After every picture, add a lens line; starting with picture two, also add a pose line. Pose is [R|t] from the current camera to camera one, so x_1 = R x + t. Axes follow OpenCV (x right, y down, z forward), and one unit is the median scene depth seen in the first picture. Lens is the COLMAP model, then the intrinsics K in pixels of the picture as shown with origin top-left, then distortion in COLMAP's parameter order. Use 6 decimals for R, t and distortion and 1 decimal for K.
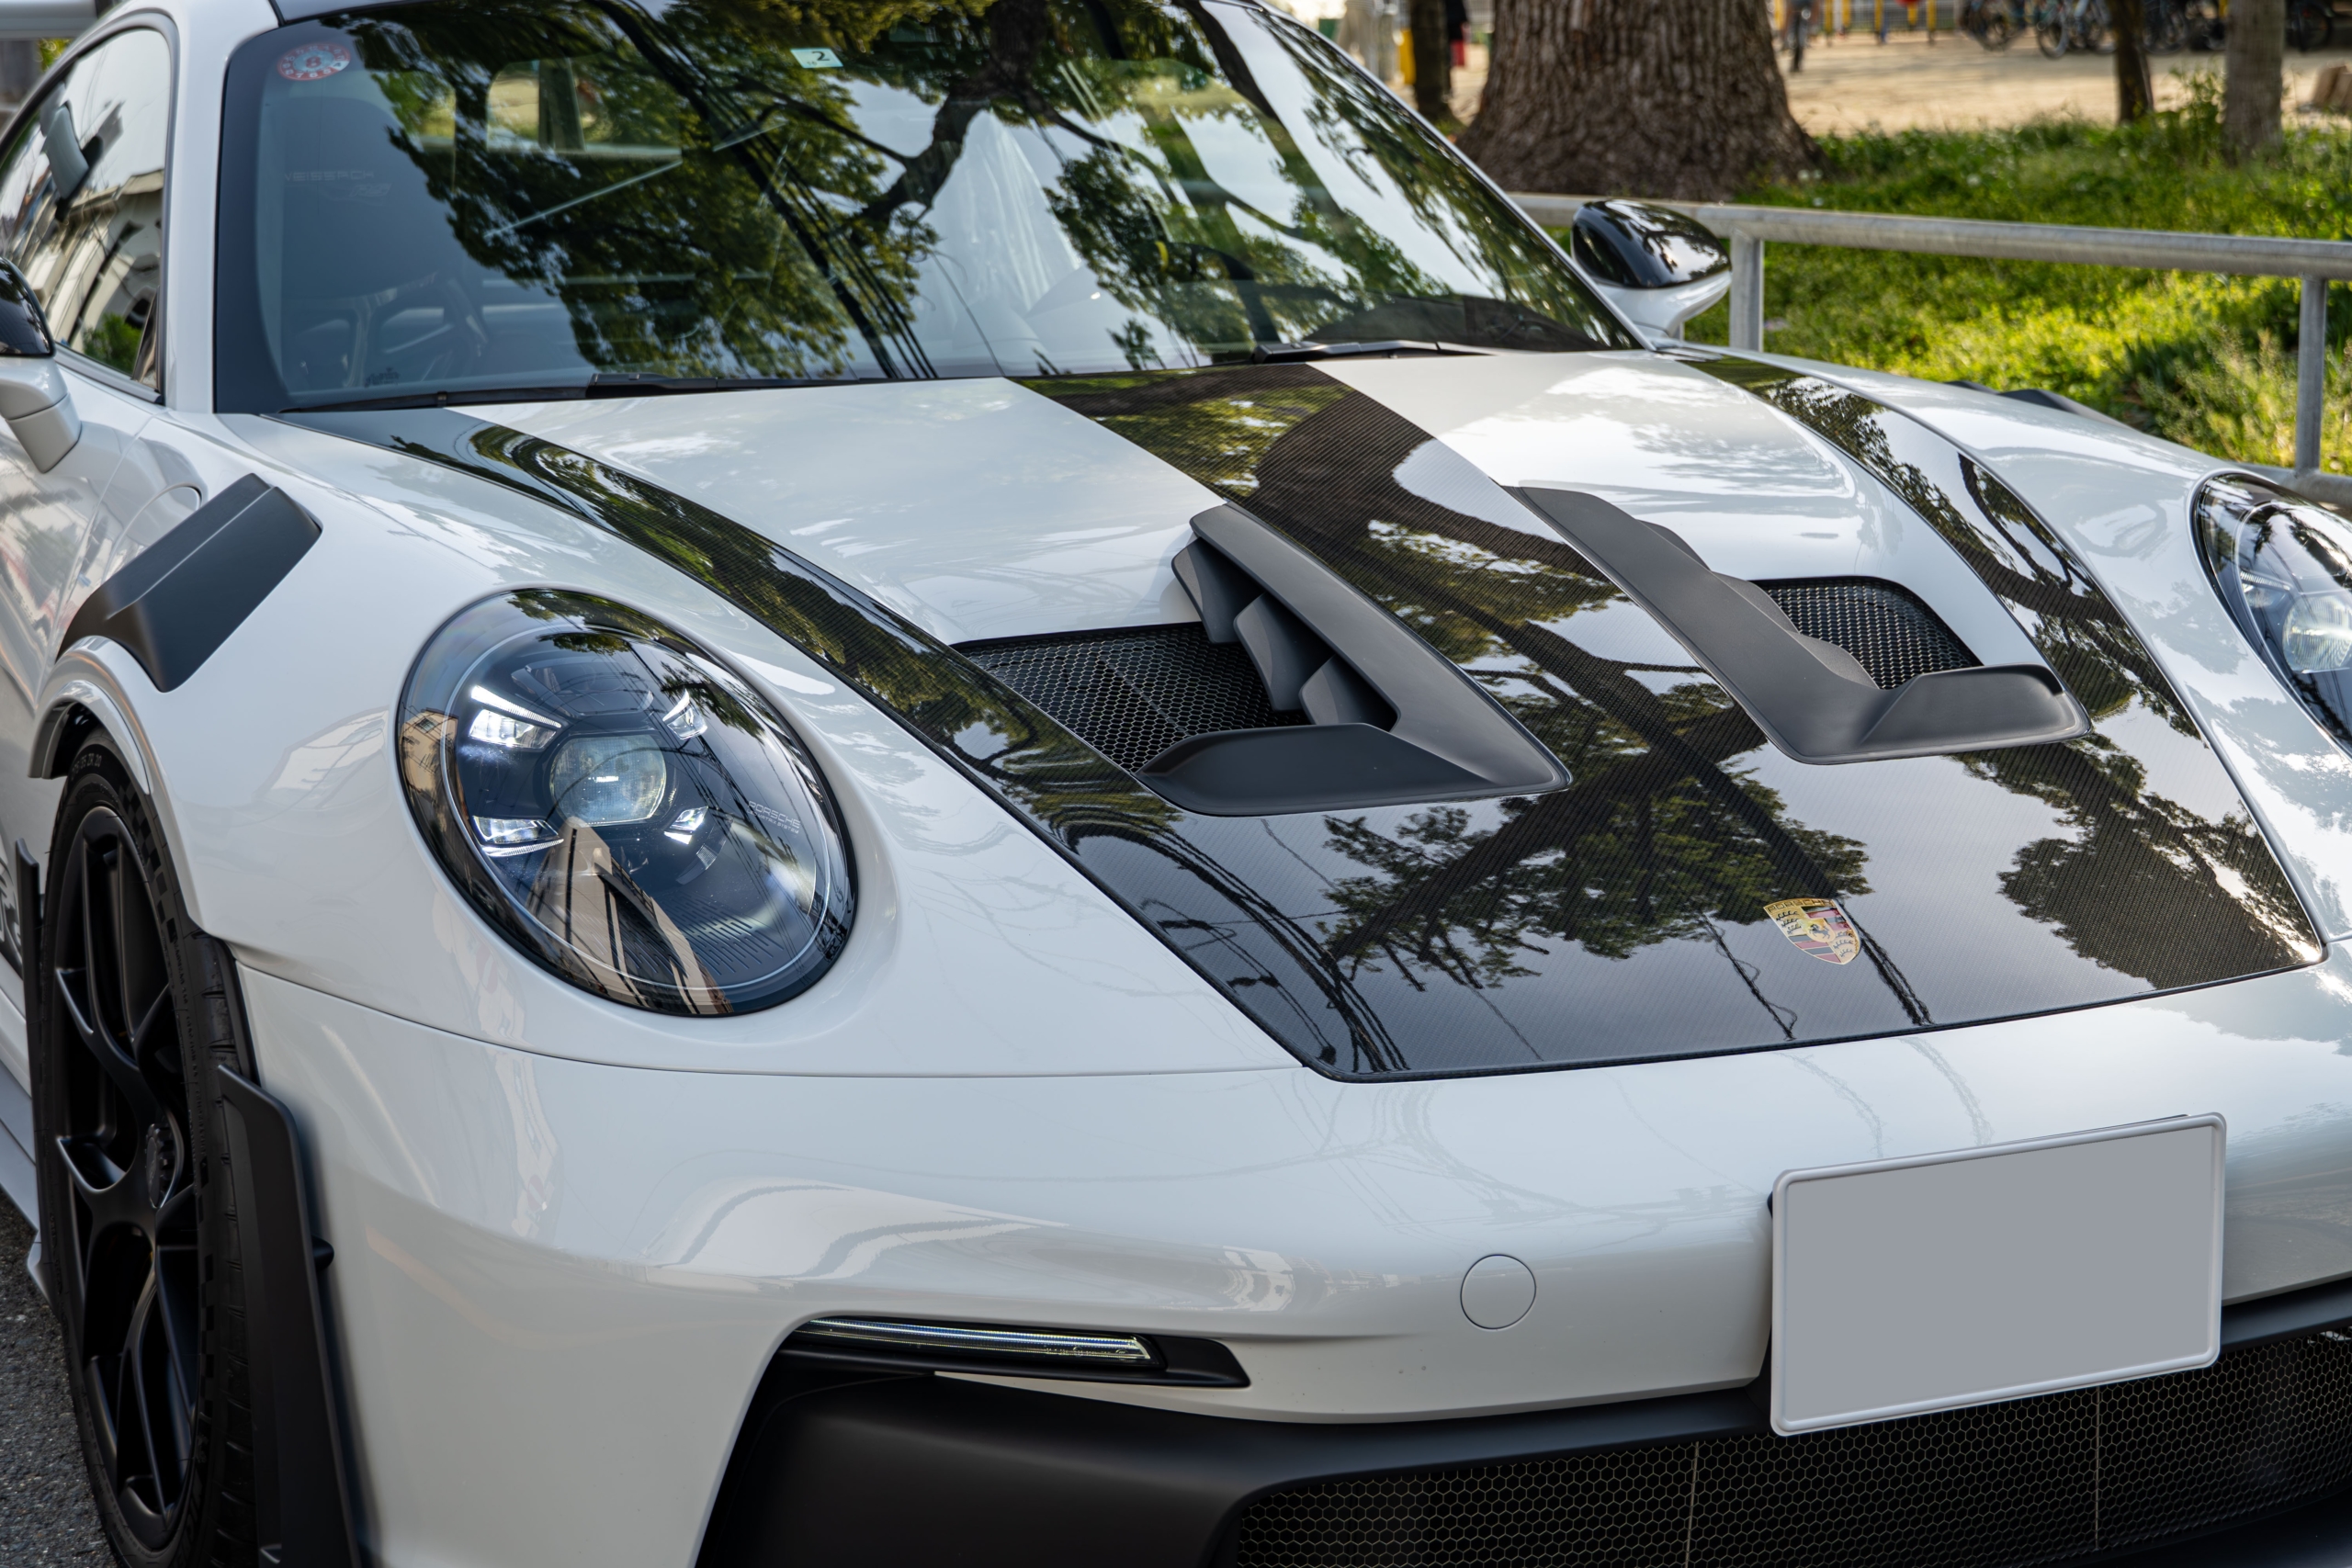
lens RADIAL K [[4199.8, 0, 1176.0], [0, 4199.8, 784.0], [0, 0, 1]] dist [0.049710, 0.106232]
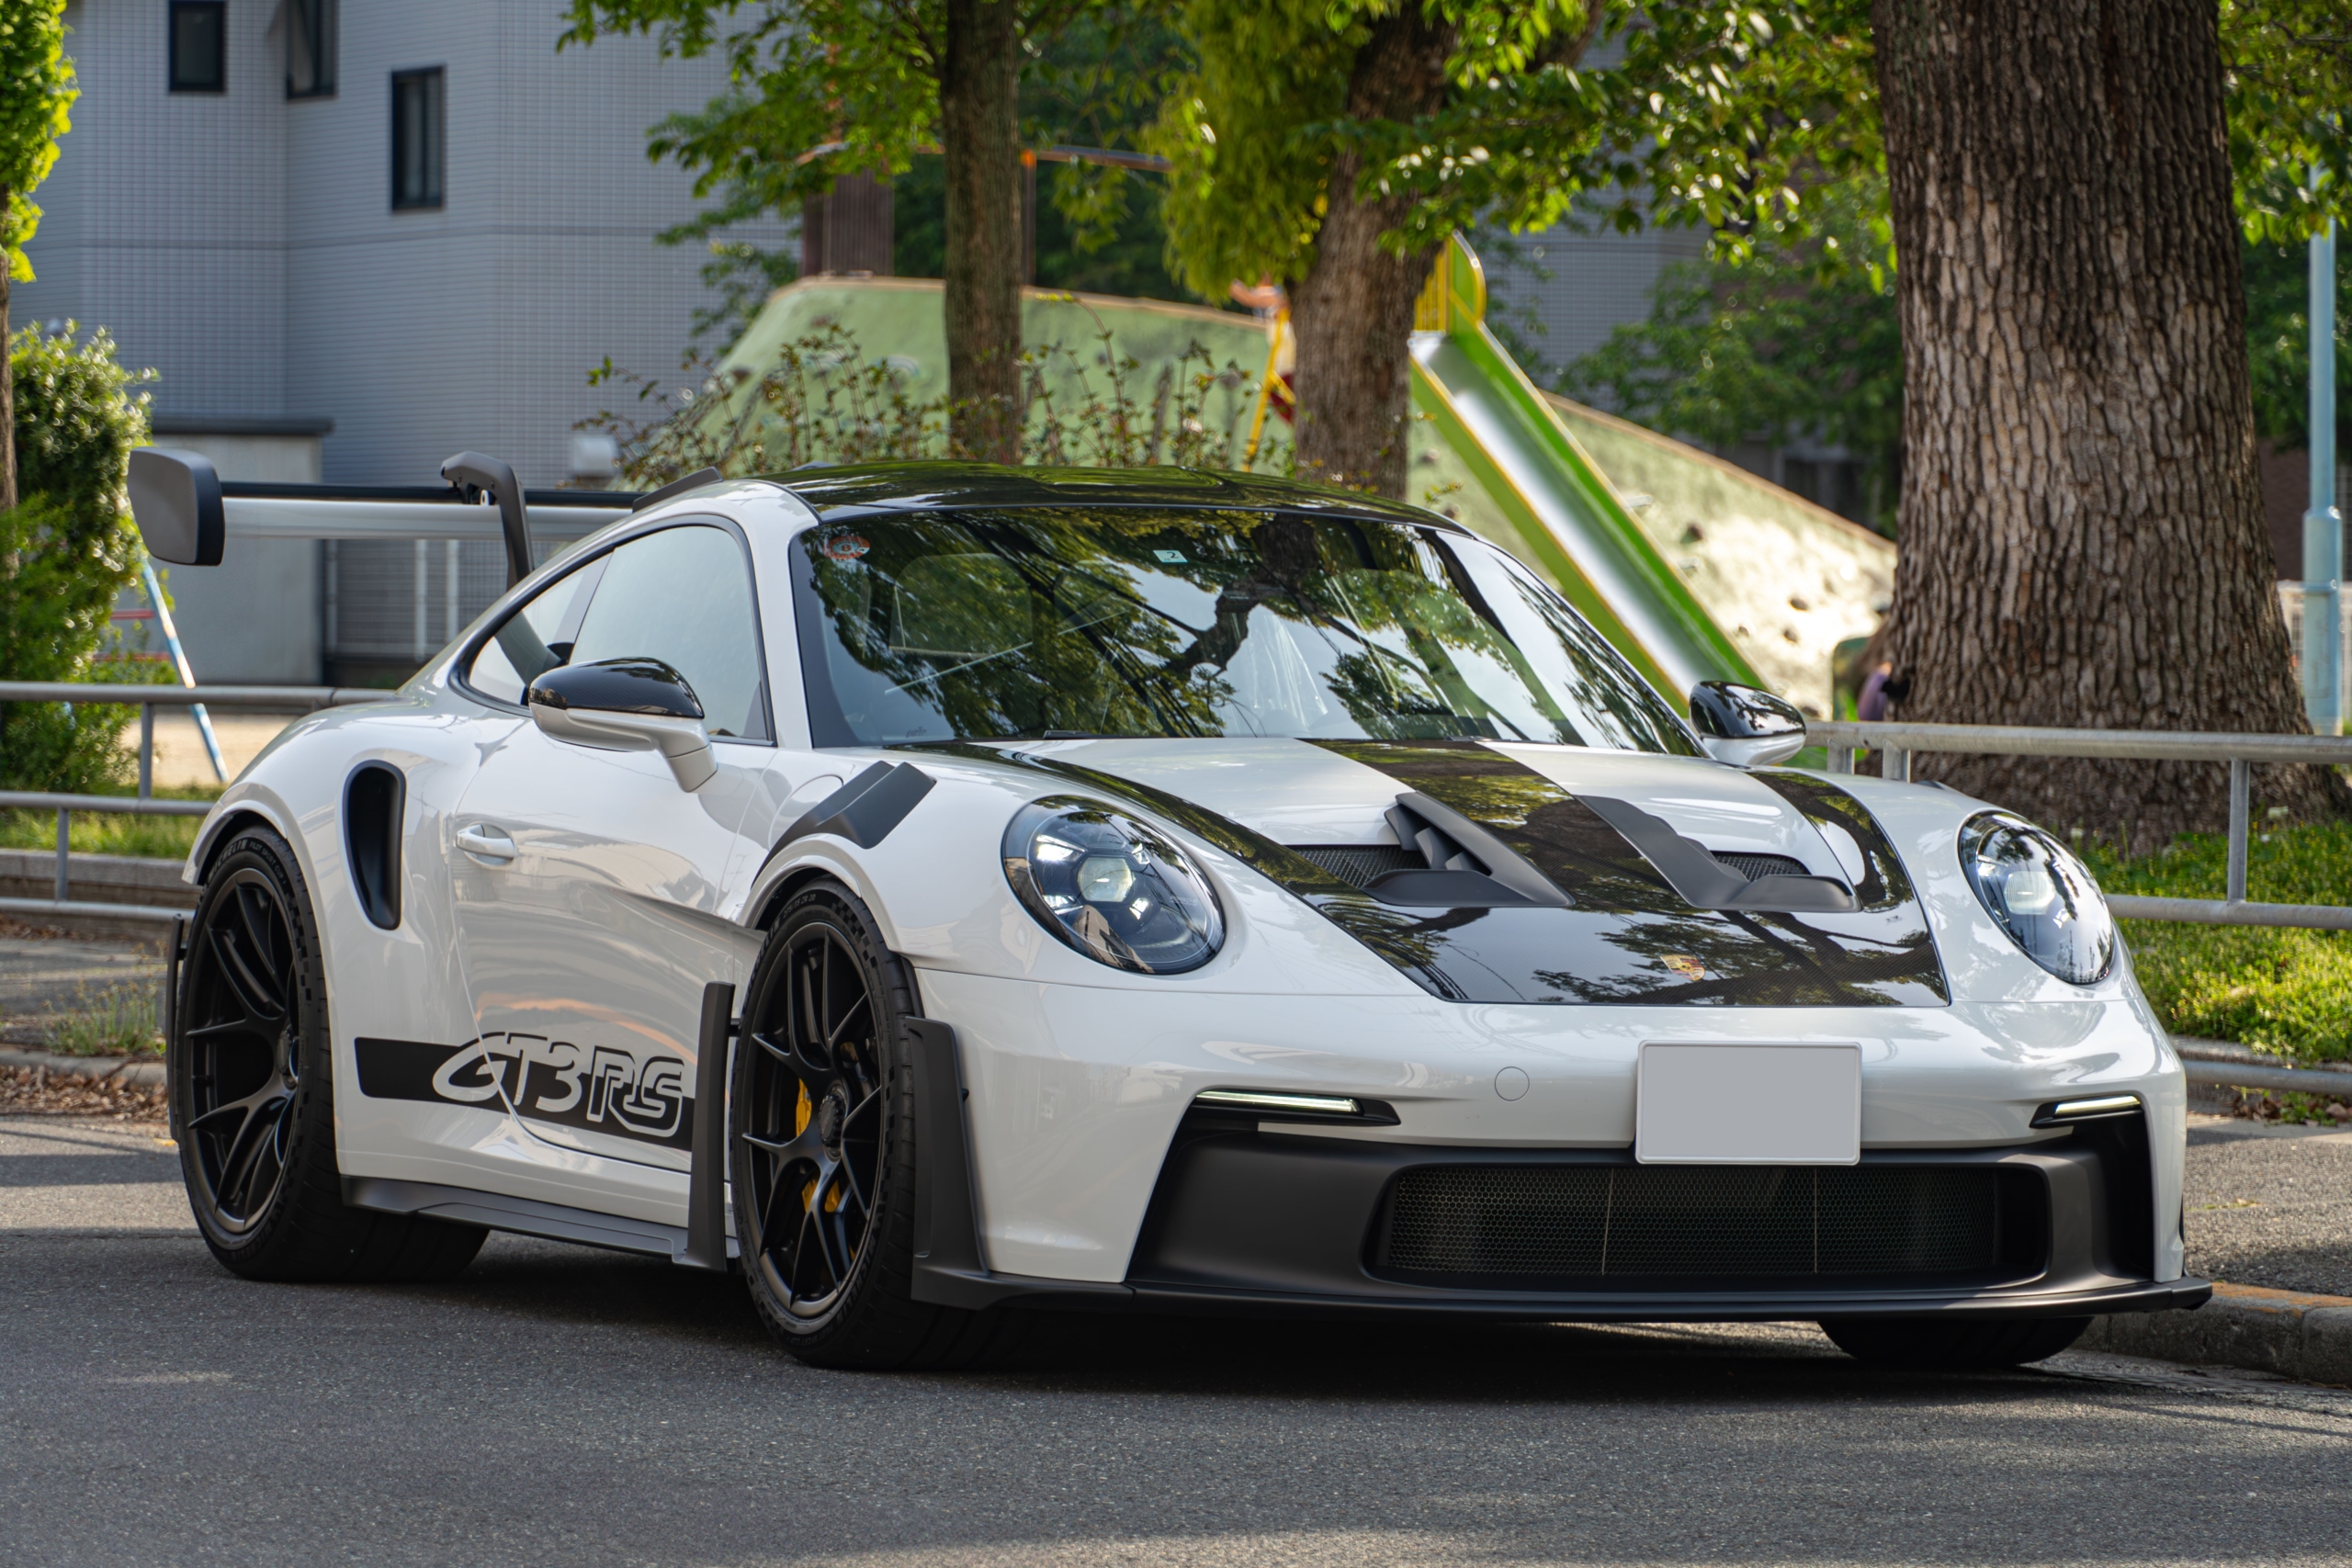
lens RADIAL K [[12526.2, 0, 1176.0], [0, 12526.2, 784.0], [0, 0, 1]] dist [-0.037482, 2.515006]
pose [[0.998829, 0.035002, -0.033384, 0.023854], [-0.040201, 0.984532, -0.170530, 0.230391], [0.026899, 0.171672, 0.984787, -1.166479]]
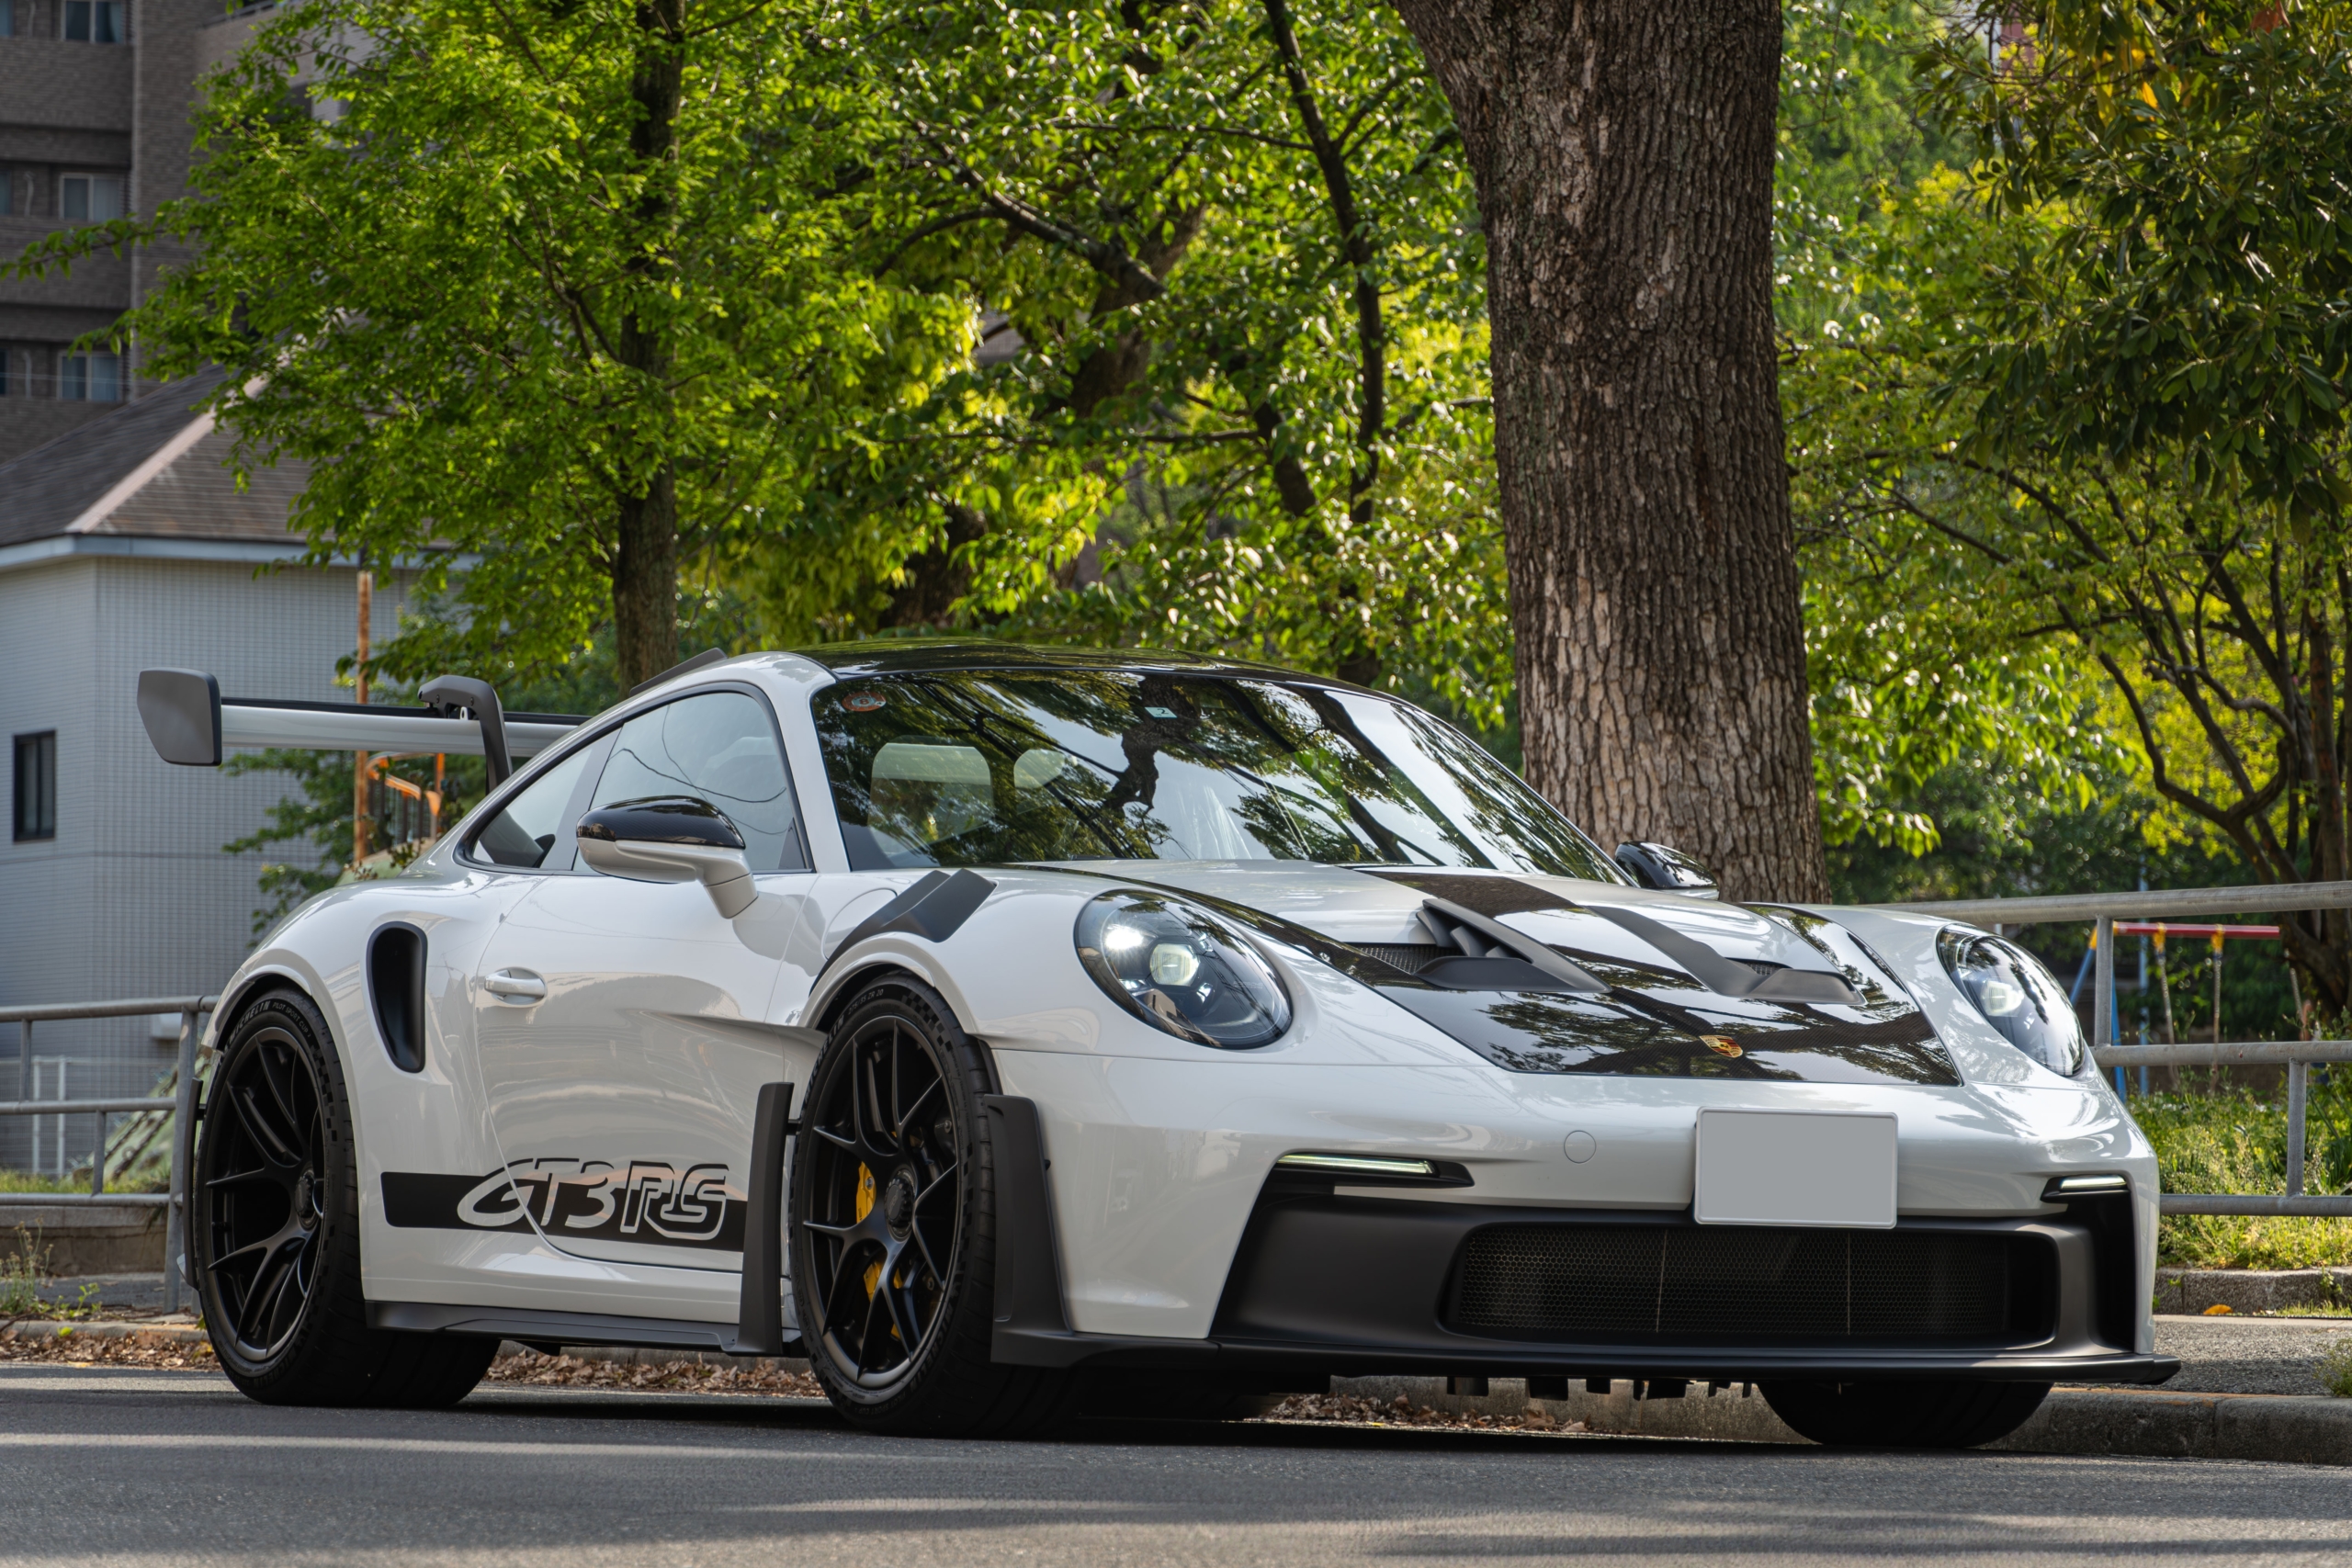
lens RADIAL K [[8980.0, 0, 1176.0], [0, 8980.0, 784.0], [0, 0, 1]] dist [0.060173, -1.828507]
pose [[0.998521, 0.036654, 0.040164, -0.074793], [-0.026244, 0.971784, -0.234408, 0.230627], [-0.047622, 0.233007, 0.971308, -0.818150]]
